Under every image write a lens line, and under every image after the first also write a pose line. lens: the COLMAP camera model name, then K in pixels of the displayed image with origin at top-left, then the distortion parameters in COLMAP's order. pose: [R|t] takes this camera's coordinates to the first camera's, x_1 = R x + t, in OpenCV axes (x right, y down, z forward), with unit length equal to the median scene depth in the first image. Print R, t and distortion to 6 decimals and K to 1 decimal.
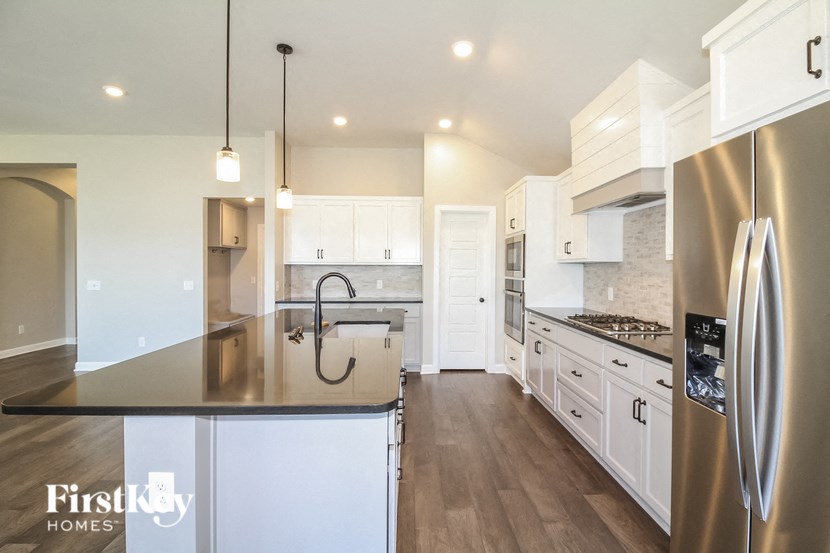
lens RADIAL K [[365.7, 0, 415.5], [0, 365.7, 270.7], [0, 0, 1]] dist [-0.000455, -0.000732]
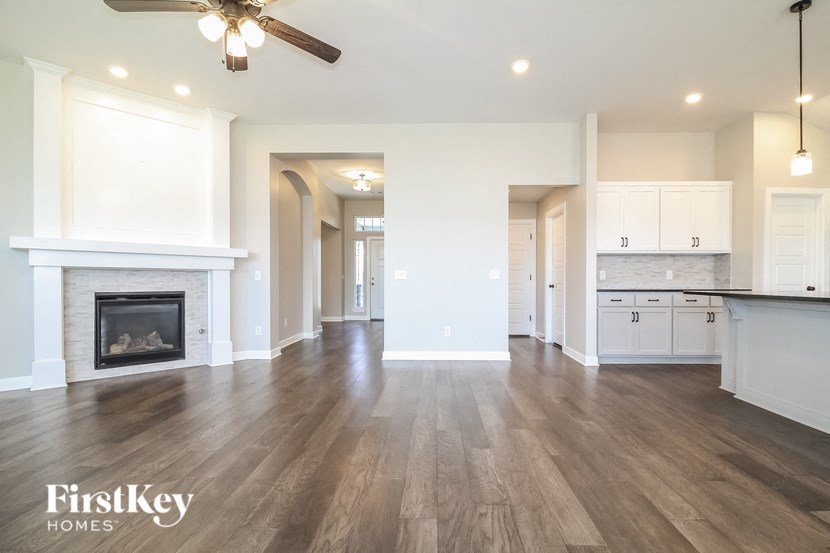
lens RADIAL K [[365.7, 0, 415.0], [0, 365.7, 280.6], [0, 0, 1]] dist [-0.000455, -0.000732]
pose [[0.997974, -0.001884, -0.063603, -0.772632], [0.001626, 0.999990, -0.004102, 0.060711], [0.063610, 0.003990, 0.997967, 0.004668]]
